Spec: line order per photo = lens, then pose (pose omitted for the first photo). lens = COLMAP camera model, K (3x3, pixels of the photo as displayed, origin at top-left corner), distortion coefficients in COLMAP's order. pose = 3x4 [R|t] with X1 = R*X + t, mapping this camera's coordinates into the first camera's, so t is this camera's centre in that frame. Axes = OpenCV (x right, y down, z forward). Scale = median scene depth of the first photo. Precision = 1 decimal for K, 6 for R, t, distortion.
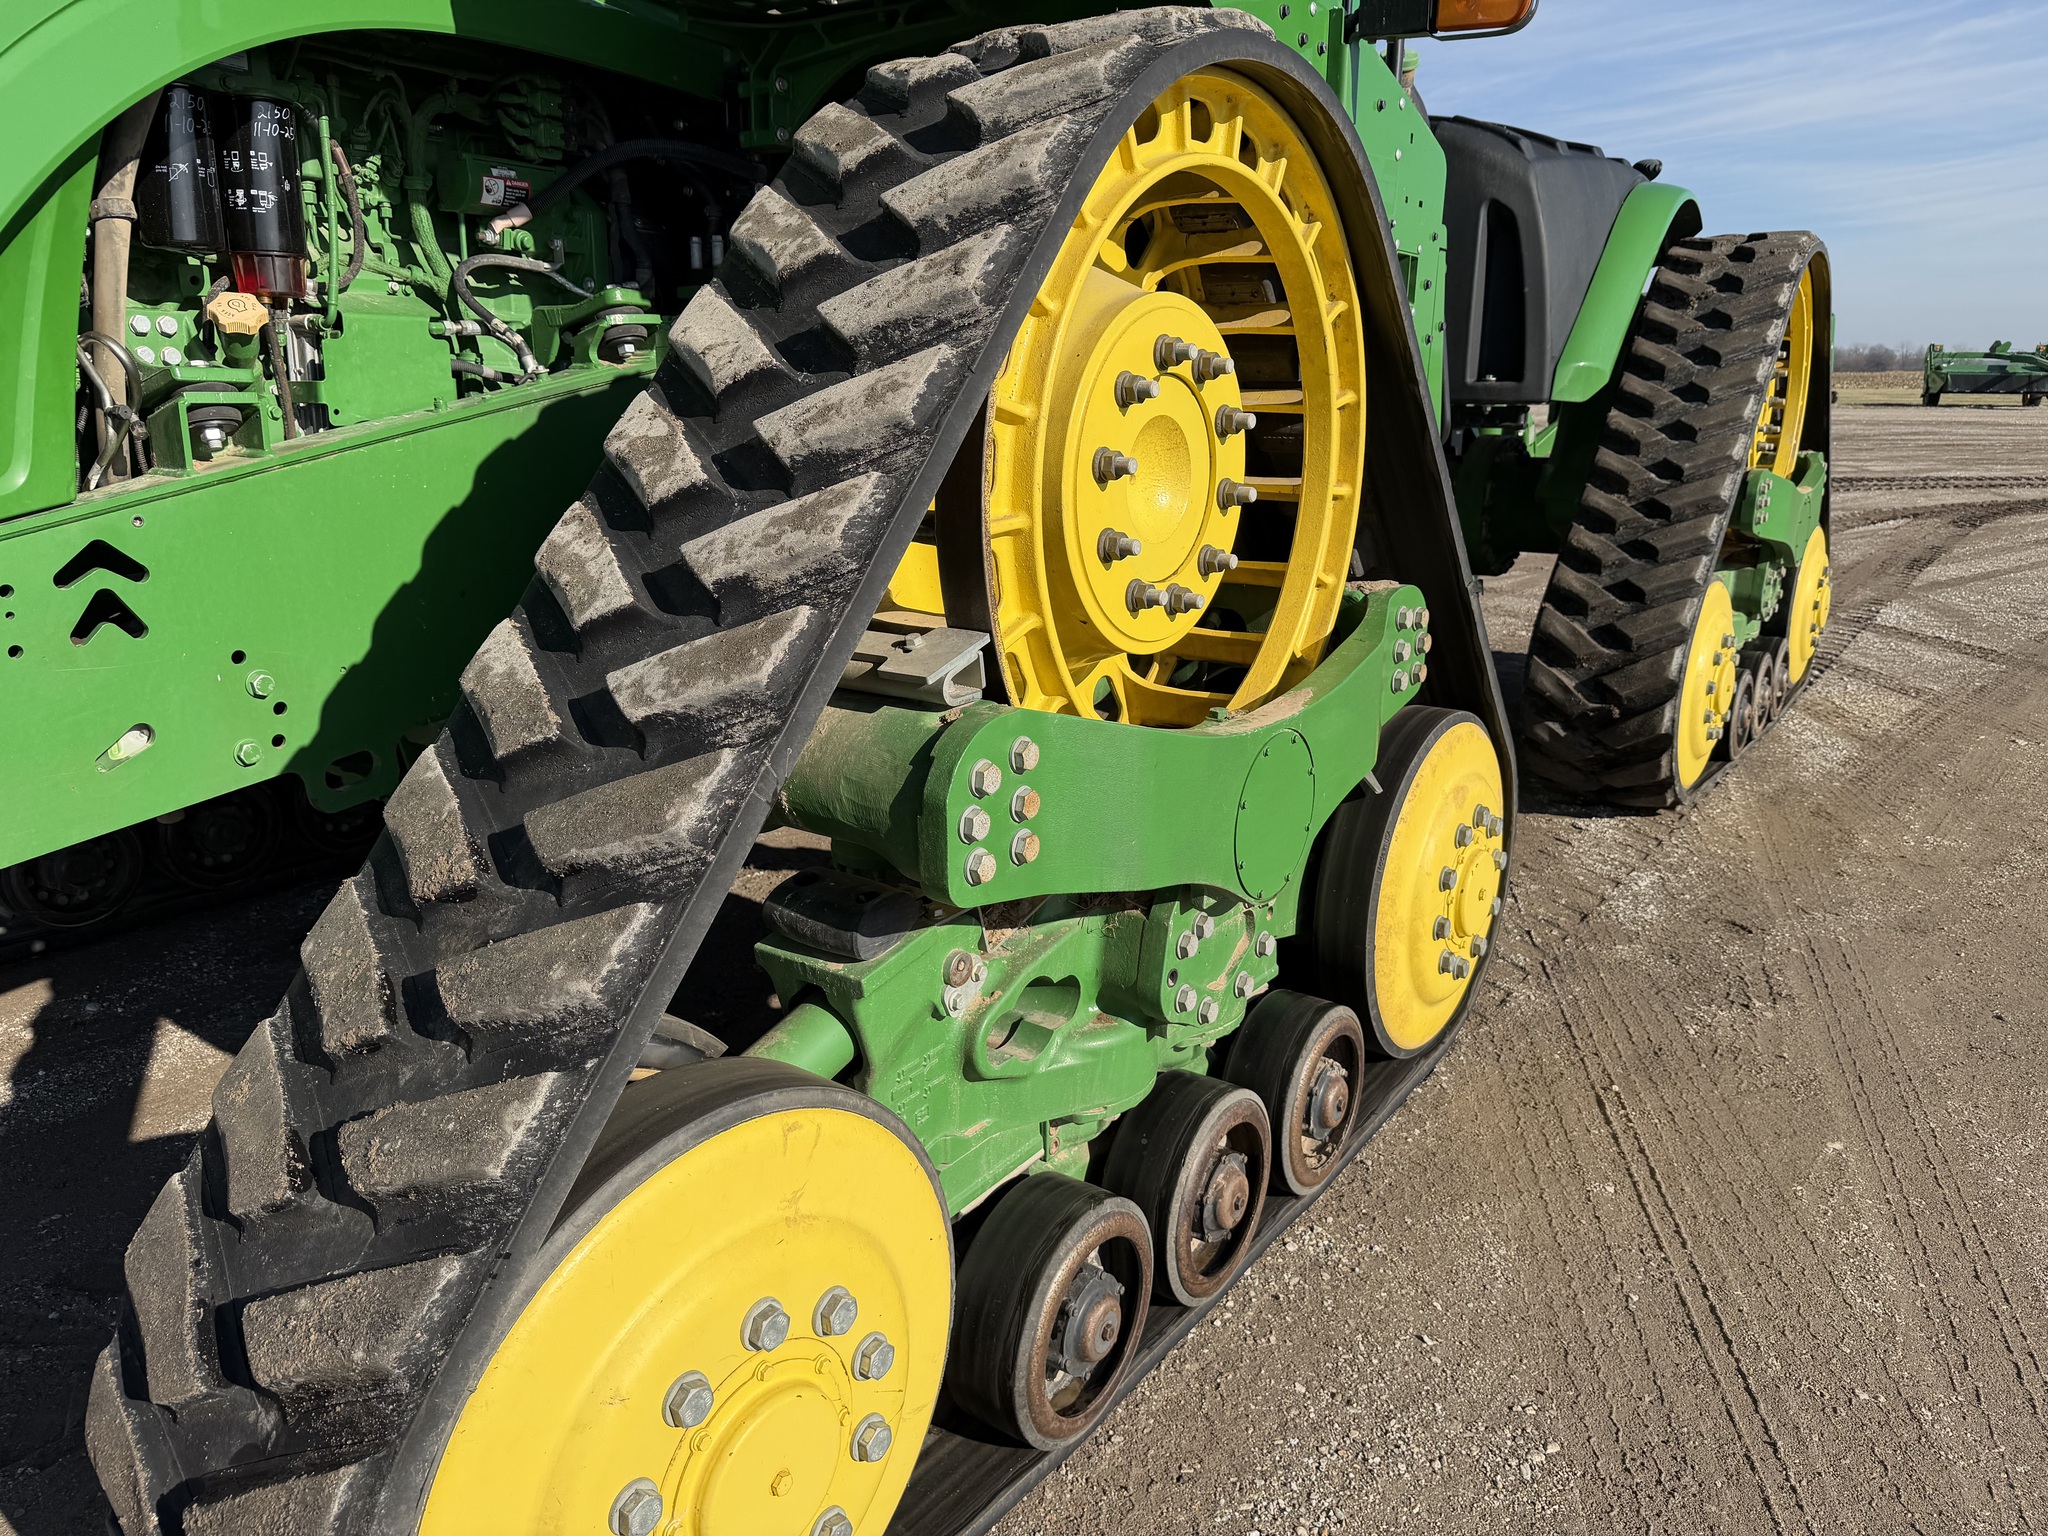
lens RADIAL K [[1417.9, 0, 1024.0], [0, 1417.9, 768.0], [0, 0, 1]] dist [0.098646, -0.146131]
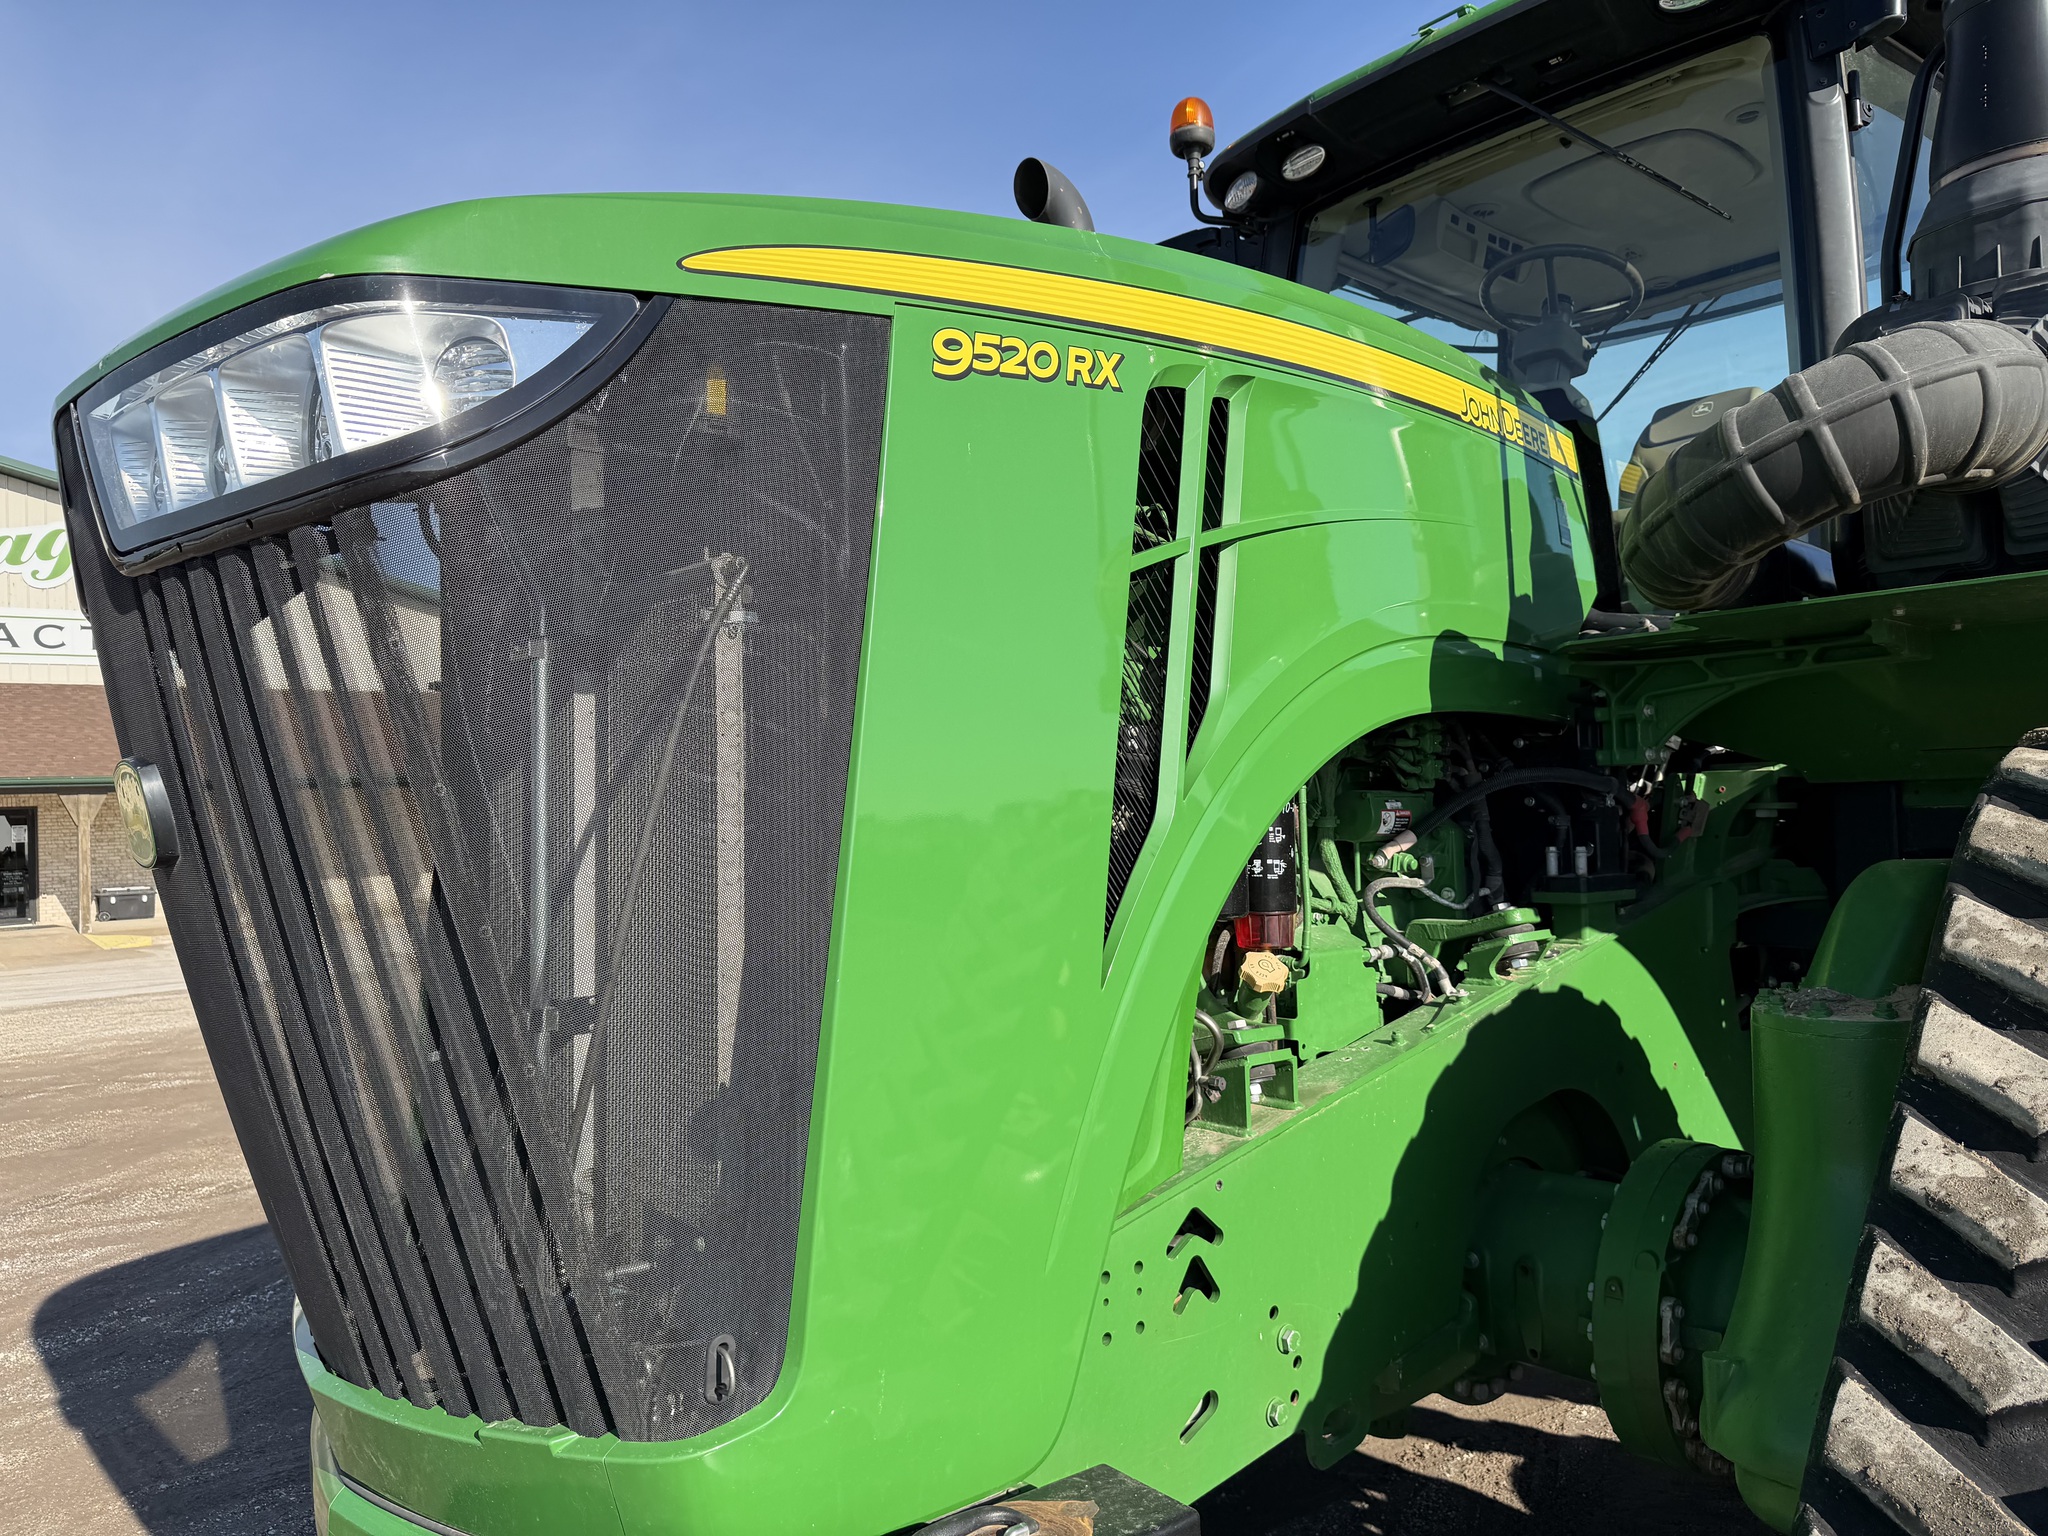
lens RADIAL K [[1458.8, 0, 1012.7], [0, 1458.8, 768.9], [0, 0, 1]] dist [0.003952, -0.000618]
pose [[0.972776, -0.042211, -0.227869, -0.465719], [-0.026514, 0.956544, -0.290381, -0.136935], [0.230224, 0.288518, 0.929384, -0.106020]]
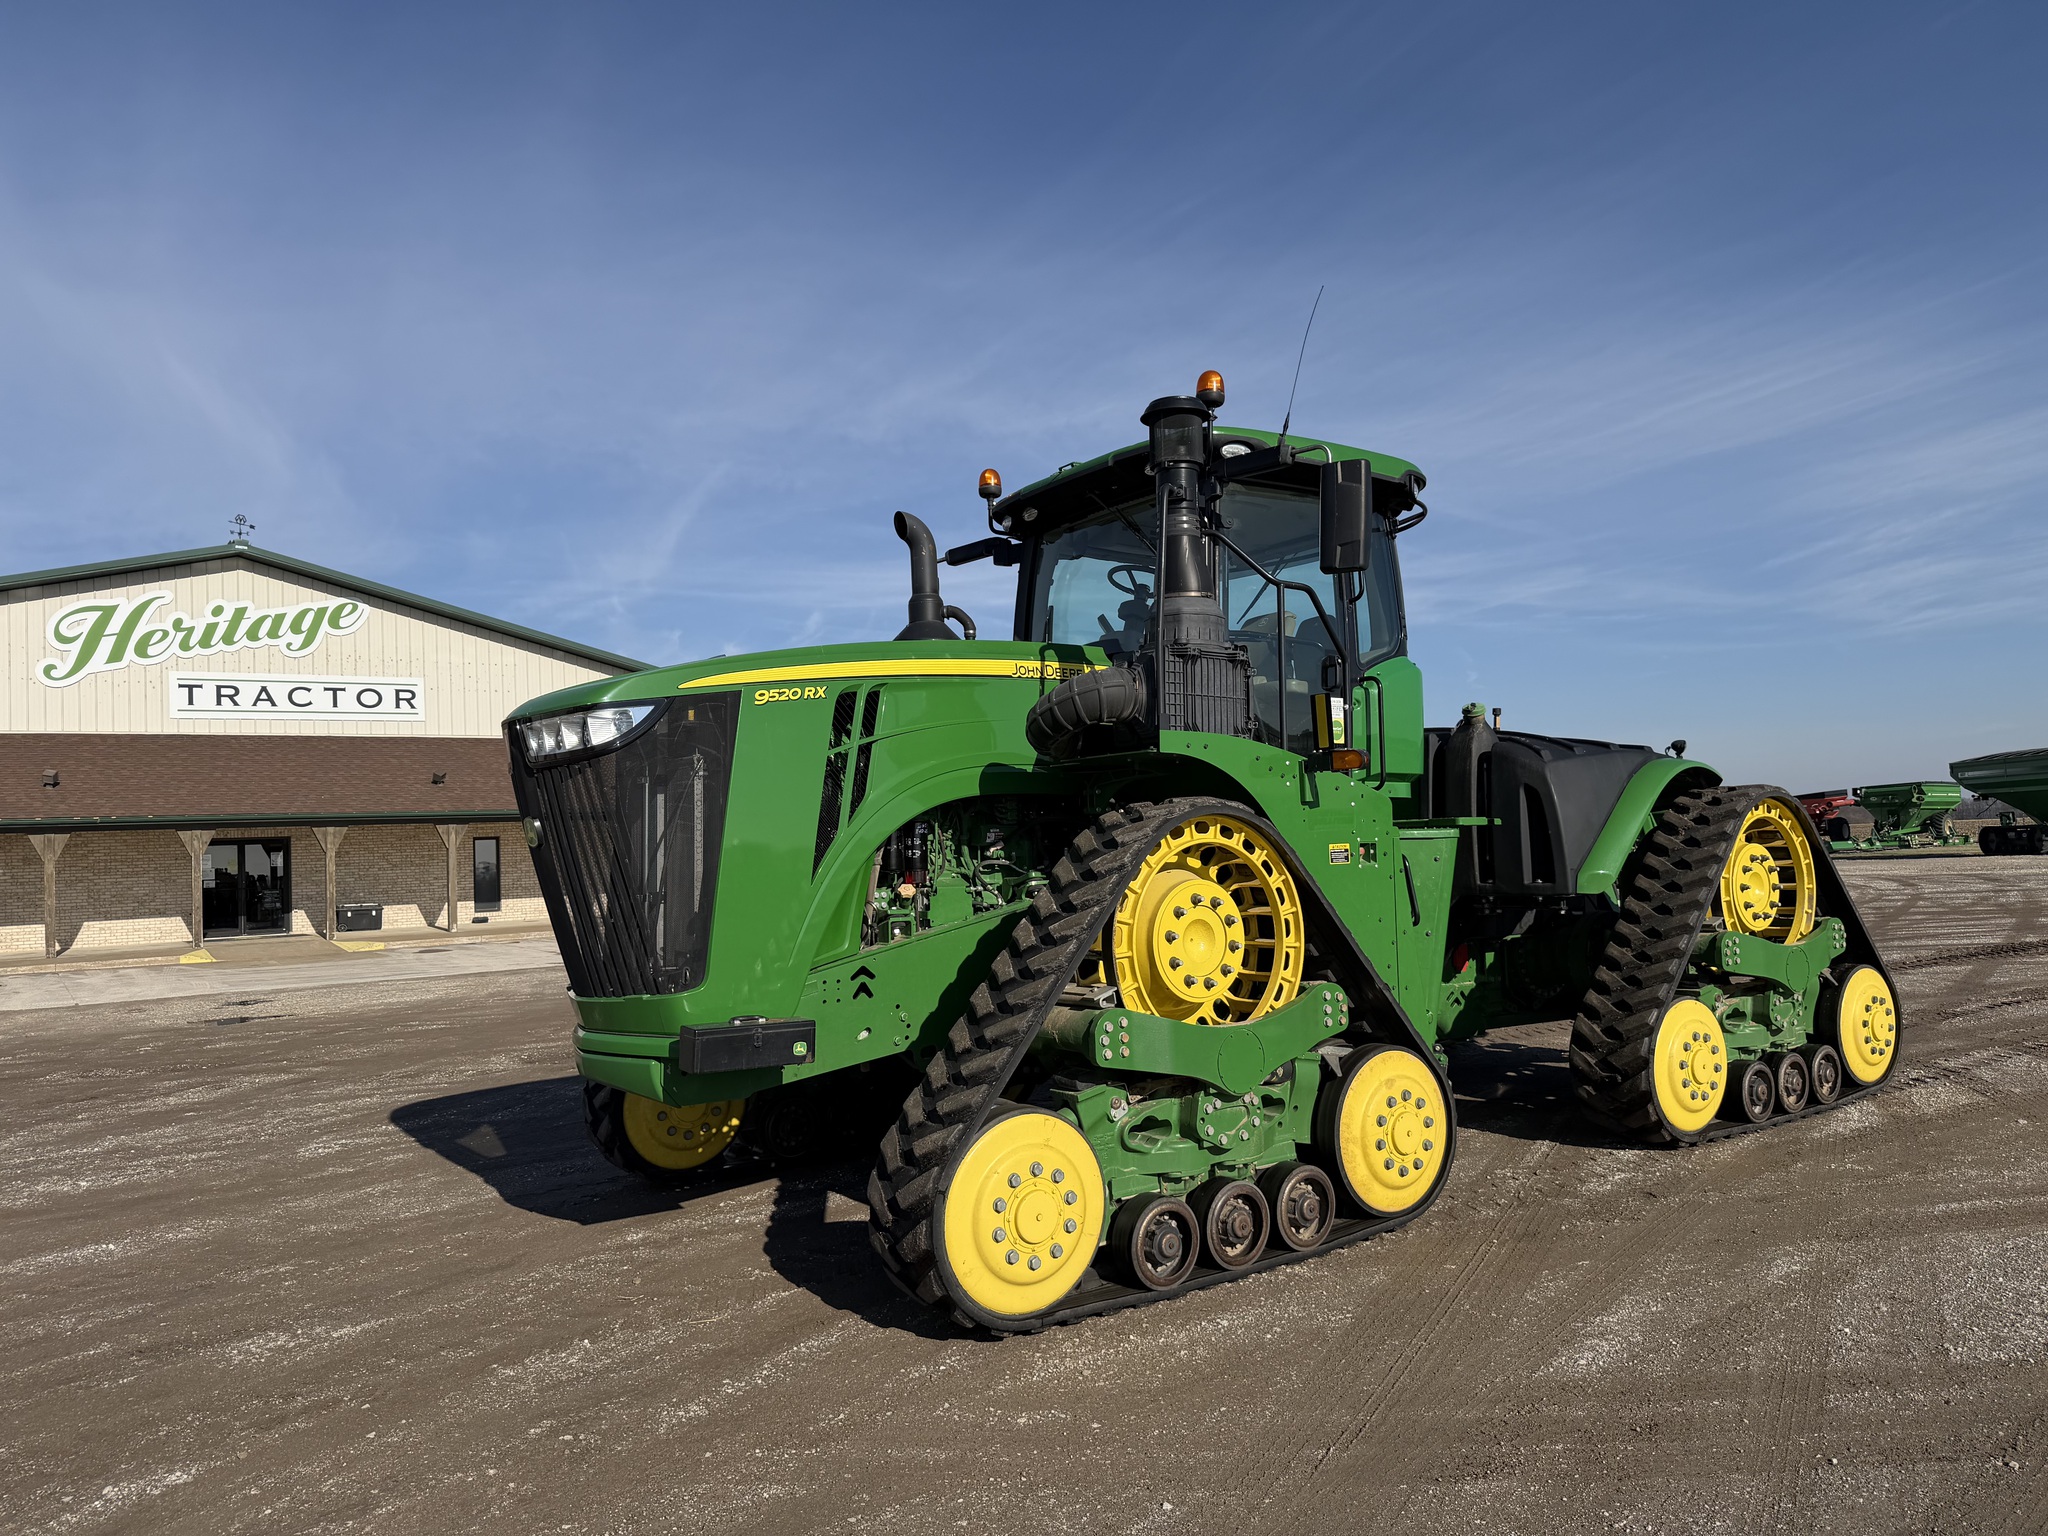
lens RADIAL K [[1417.9, 0, 1024.0], [0, 1417.9, 768.0], [0, 0, 1]] dist [0.098646, -0.146131]
pose [[0.946915, -0.052817, -0.317116, 0.621160], [-0.050080, 0.950135, -0.307791, 0.330353], [0.317560, 0.307333, 0.897052, -1.614708]]
